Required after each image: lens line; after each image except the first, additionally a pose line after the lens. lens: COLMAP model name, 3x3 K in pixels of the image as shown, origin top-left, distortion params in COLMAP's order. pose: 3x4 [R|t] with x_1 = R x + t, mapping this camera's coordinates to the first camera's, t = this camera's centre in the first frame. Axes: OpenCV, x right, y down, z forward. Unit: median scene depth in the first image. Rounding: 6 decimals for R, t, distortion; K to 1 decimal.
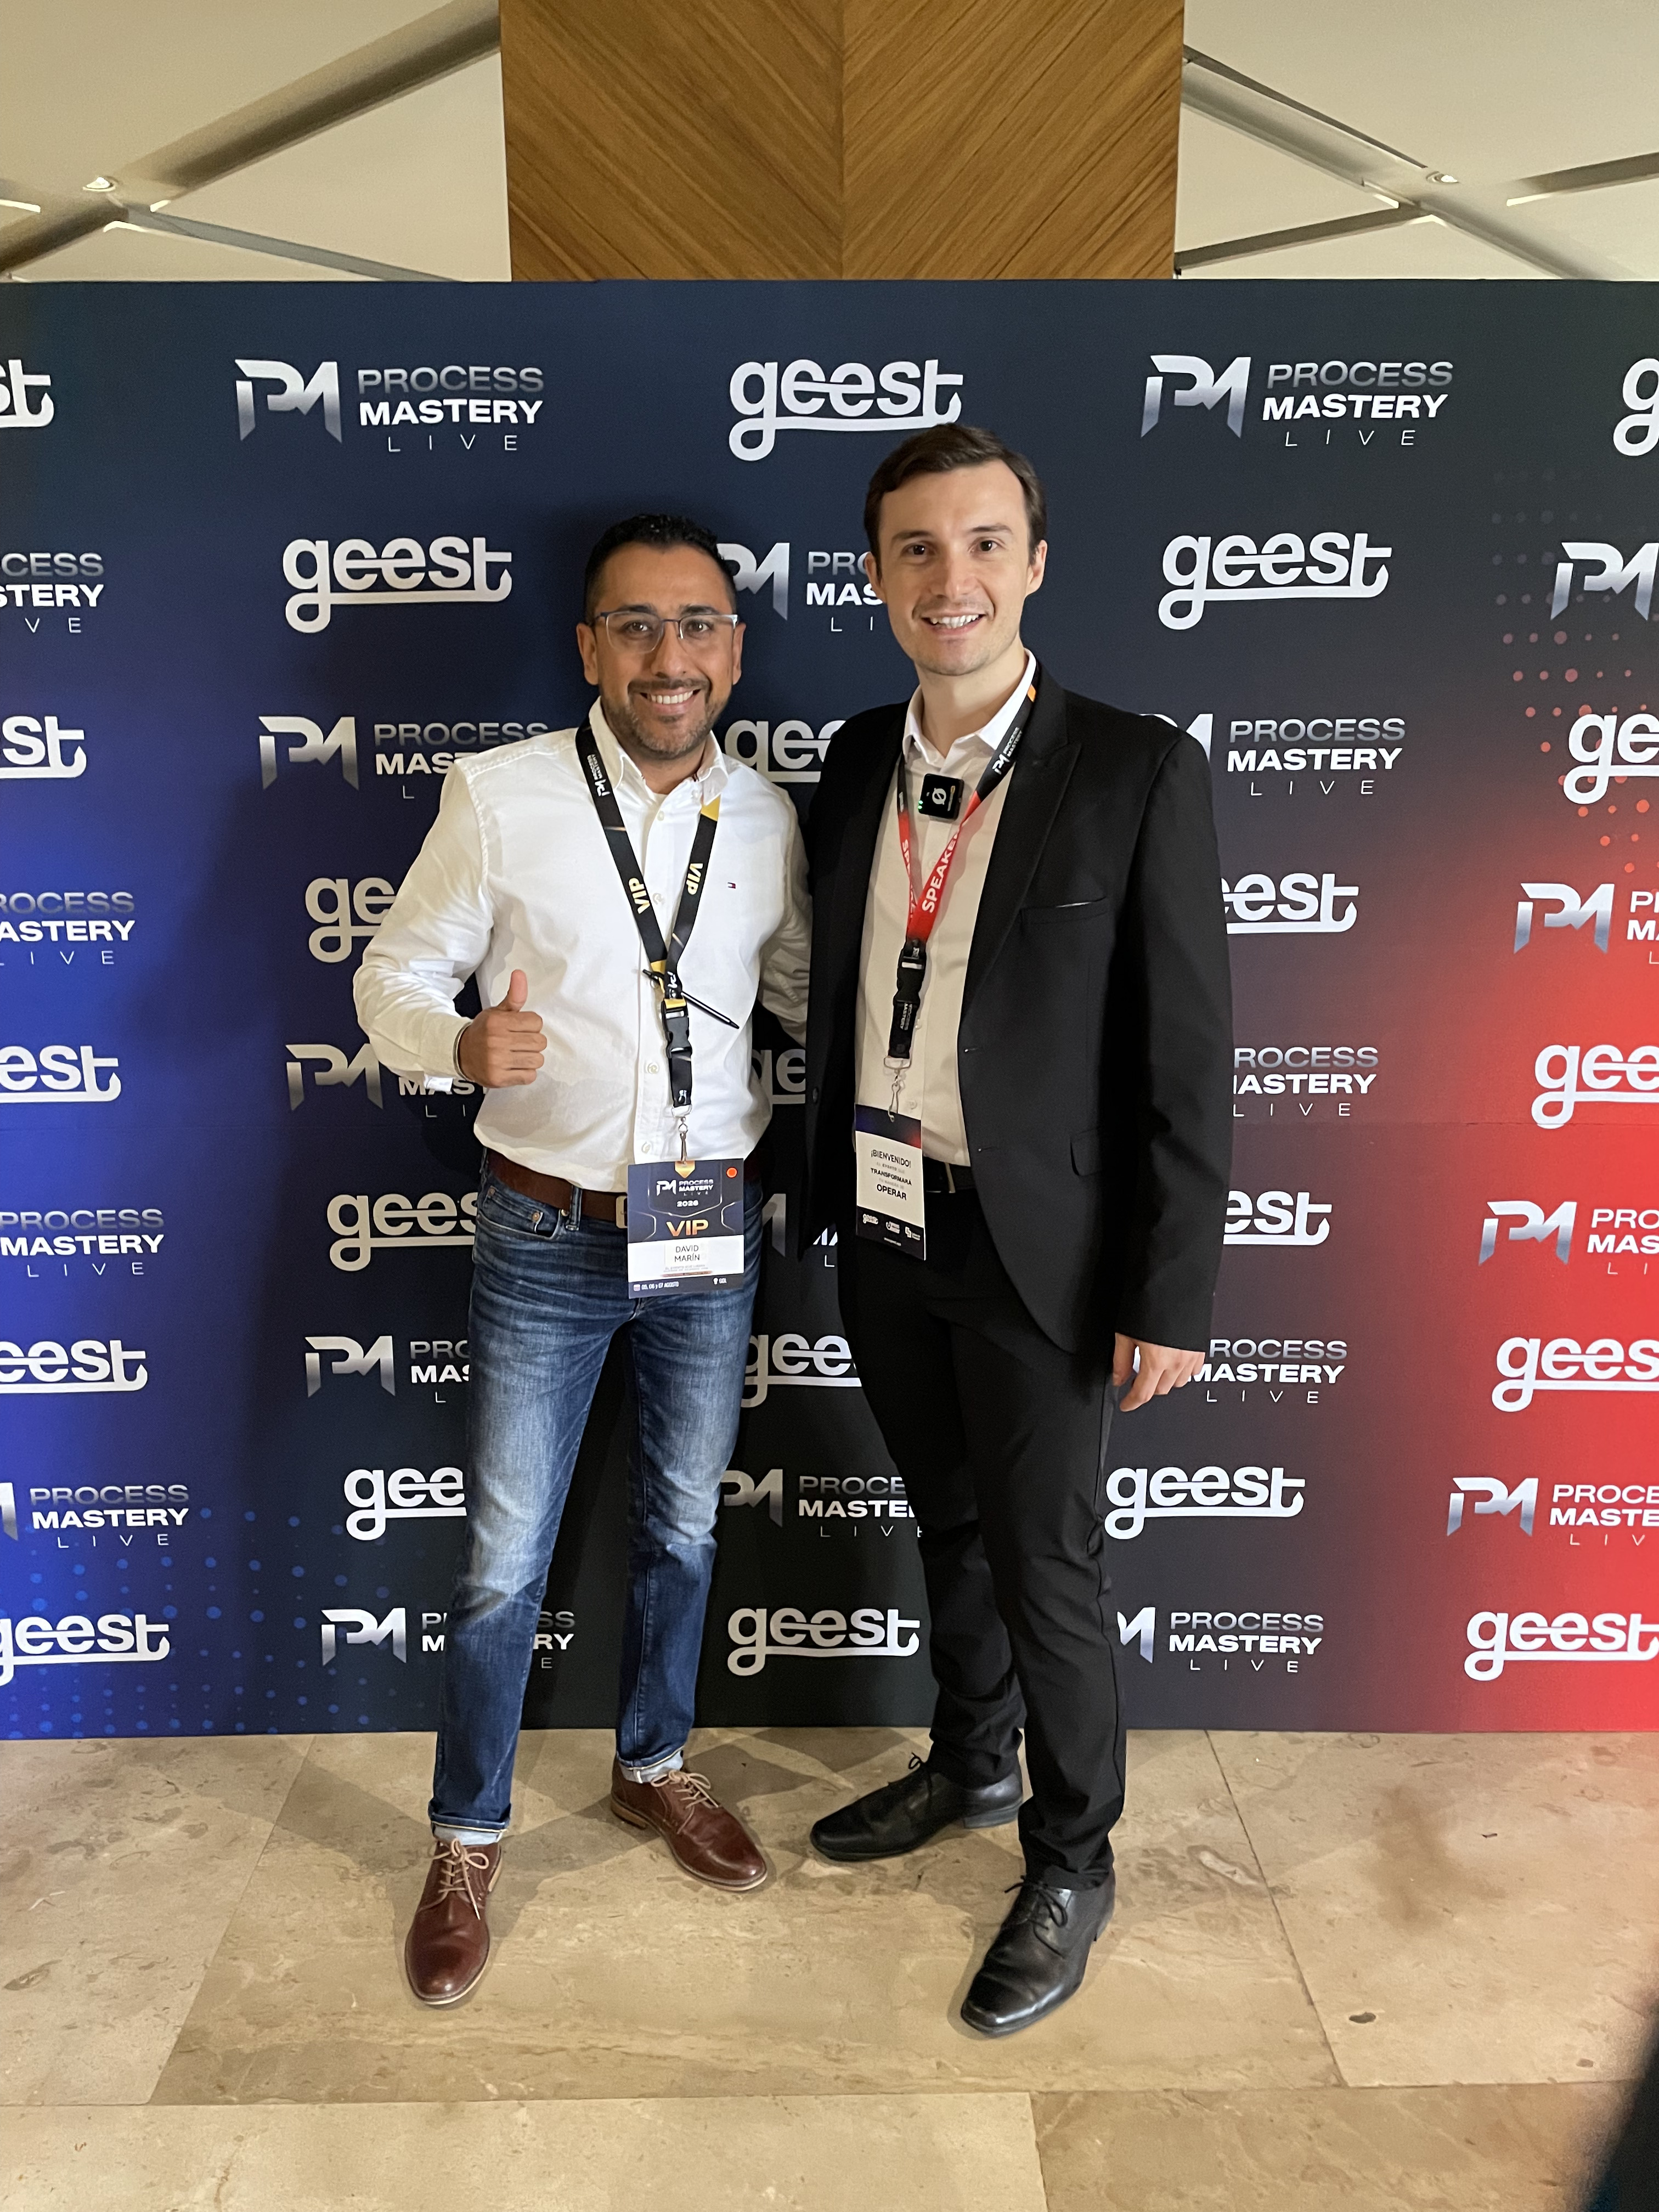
lens RADIAL K [[1688.7, 0, 818.0], [0, 1688.7, 1121.0], [0, 0, 1]] dist [0.084779, -0.104143]
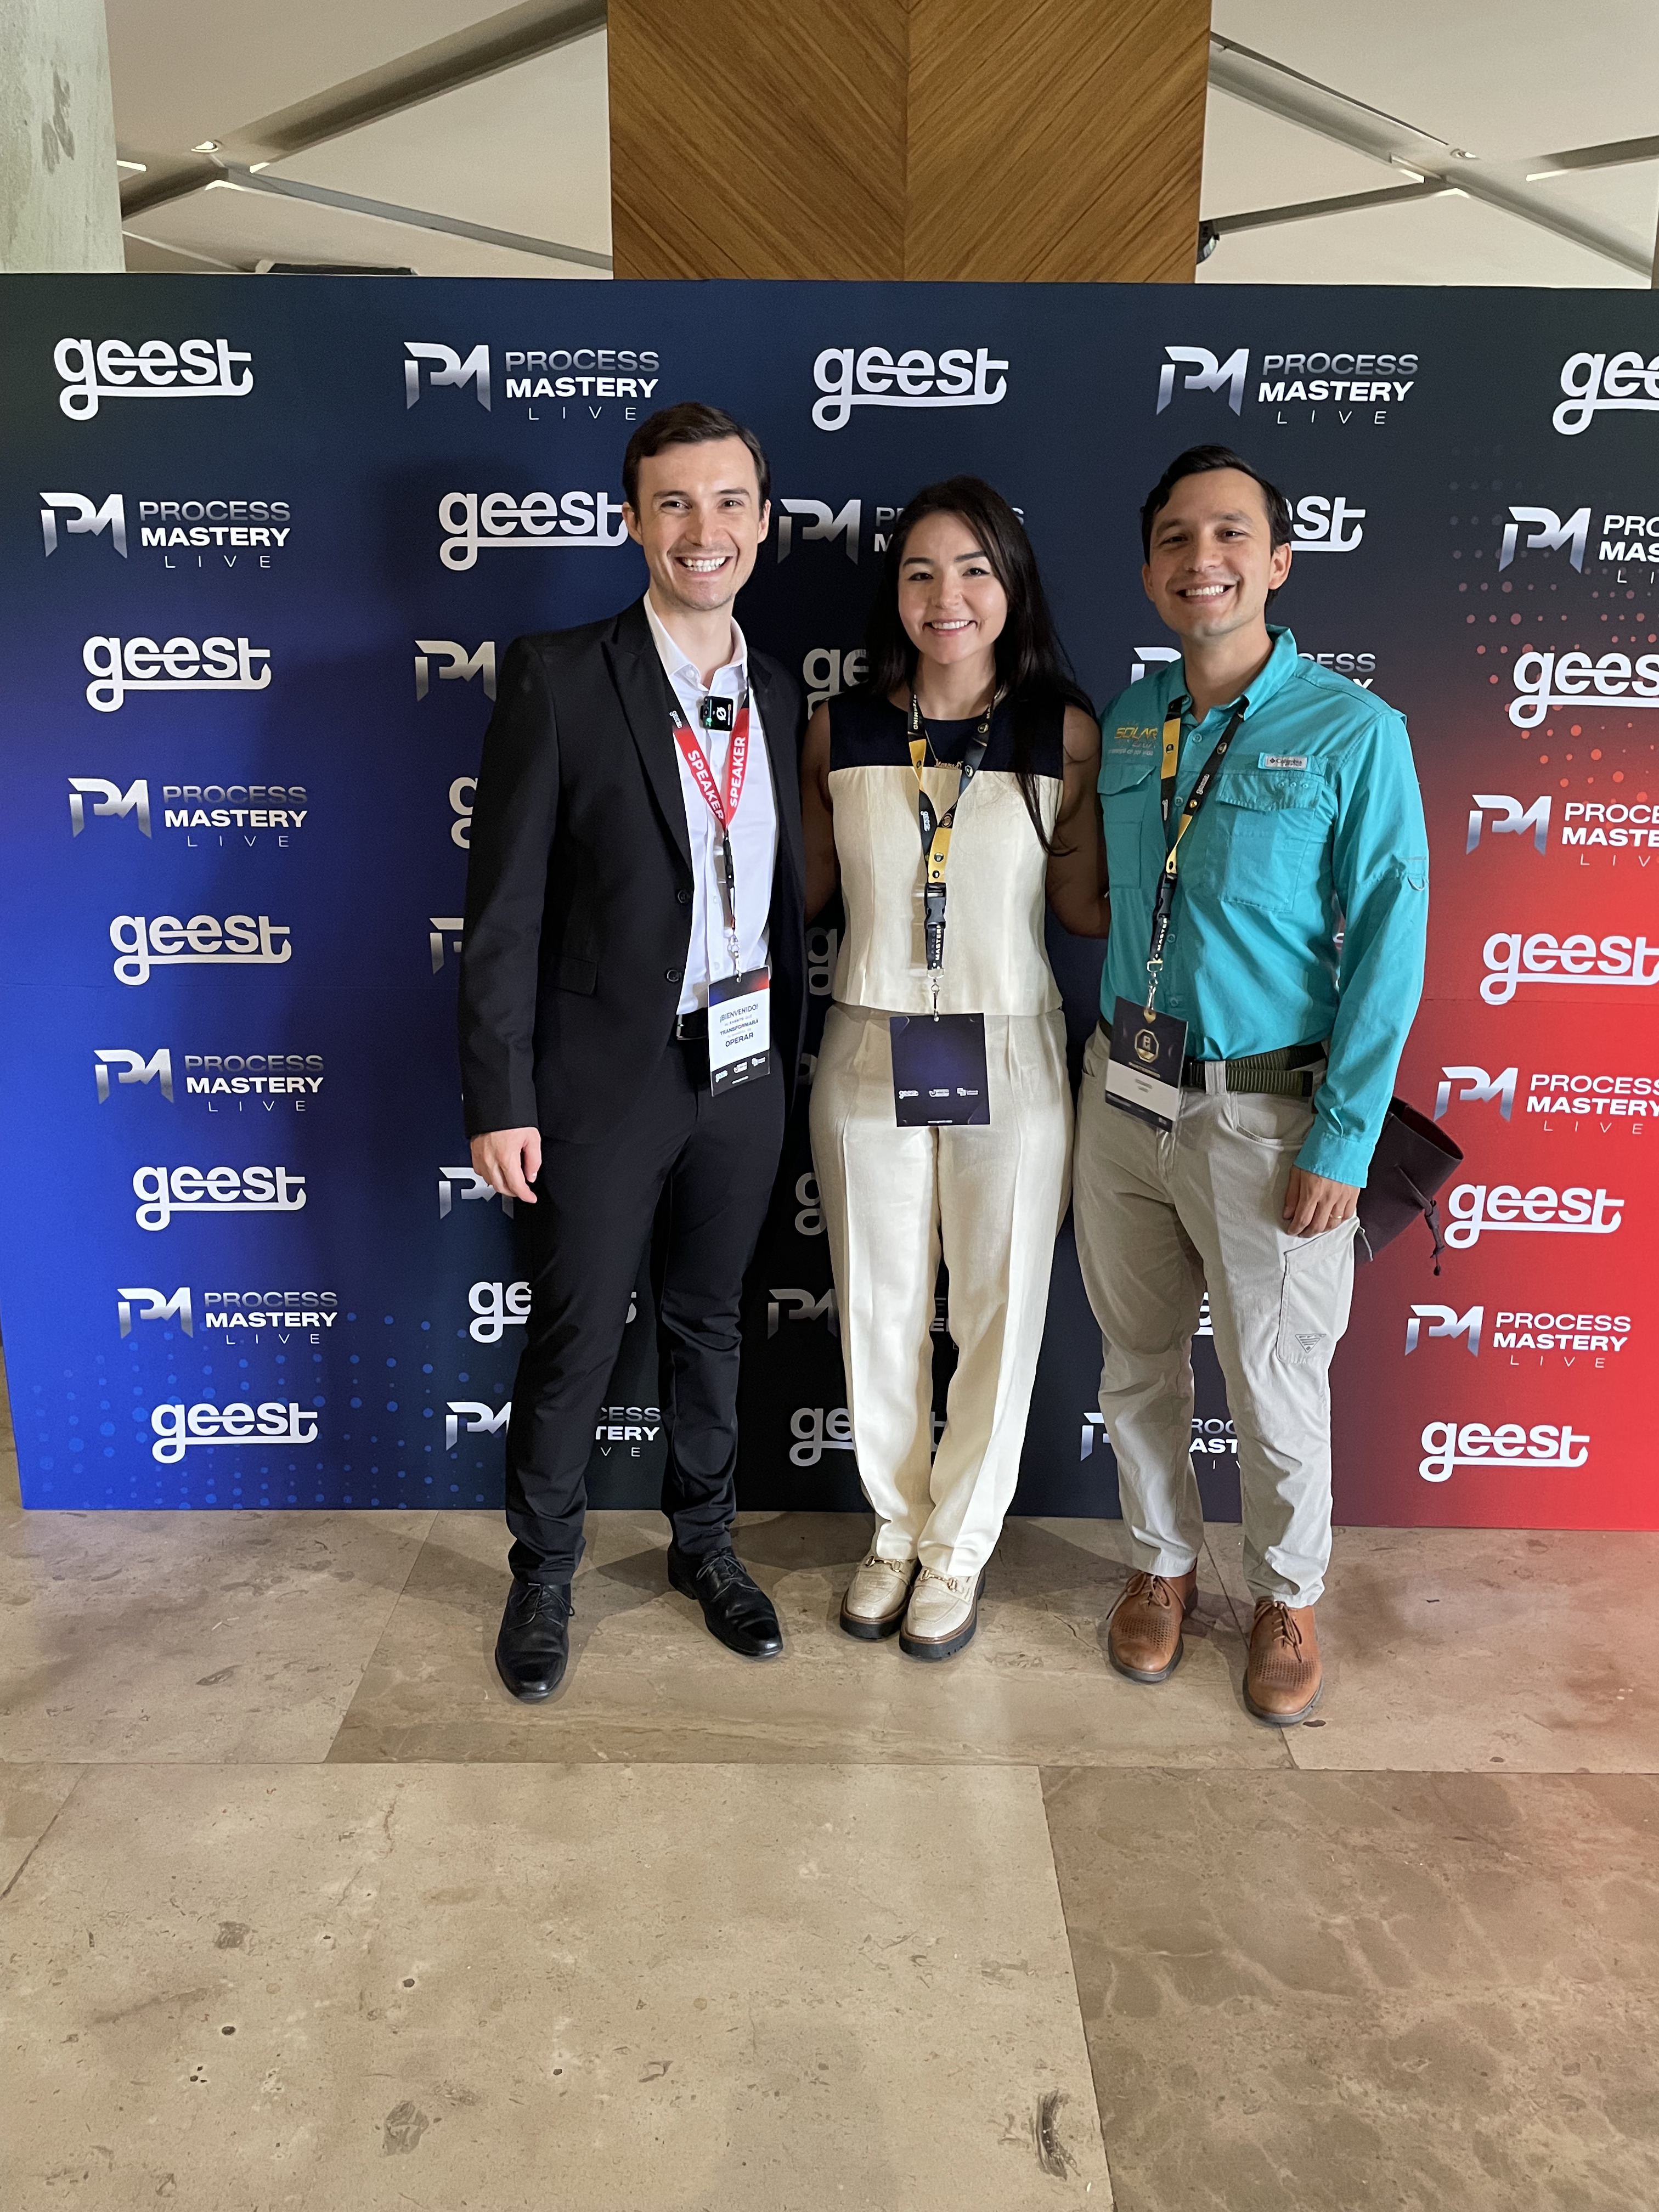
lens RADIAL K [[1688.7, 0, 835.3], [0, 1688.7, 1081.2], [0, 0, 1]] dist [0.084779, -0.104143]
pose [[0.999816, 0.015858, -0.010812, -0.014764], [-0.015765, 0.999838, 0.008658, 0.056977], [0.010948, -0.008486, 0.999904, -0.193103]]
